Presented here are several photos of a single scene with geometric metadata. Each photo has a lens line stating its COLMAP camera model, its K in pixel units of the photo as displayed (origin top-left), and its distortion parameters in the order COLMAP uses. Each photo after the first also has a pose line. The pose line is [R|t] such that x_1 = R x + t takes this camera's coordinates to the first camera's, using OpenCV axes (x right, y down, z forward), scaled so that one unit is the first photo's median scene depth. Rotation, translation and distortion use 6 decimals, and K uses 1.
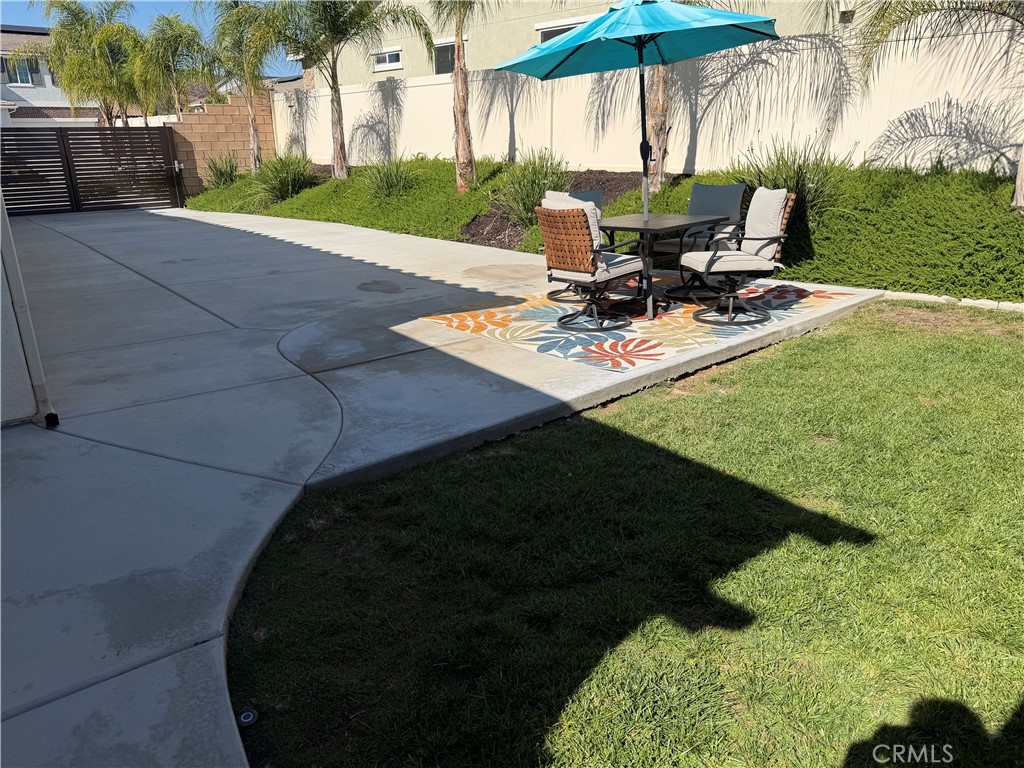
lens RADIAL K [[715.5, 0, 520.6], [0, 715.5, 388.6], [0, 0, 1]] dist [0.070575, -0.097729]
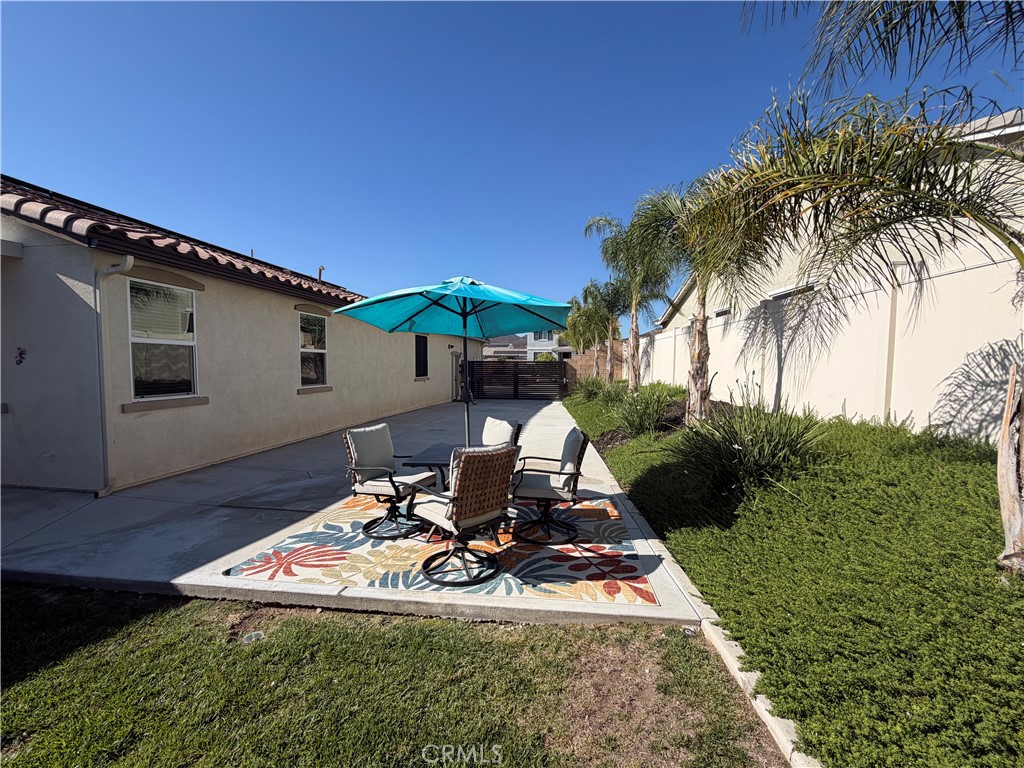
lens RADIAL K [[407.2, 0, 514.2], [0, 407.2, 385.9], [0, 0, 1]] dist [-0.001132, 0.000473]
pose [[0.666615, 0.054634, -0.743397, 0.820611], [-0.257898, 0.952621, -0.161251, -0.293555], [0.699366, 0.299214, 0.649121, 0.705629]]
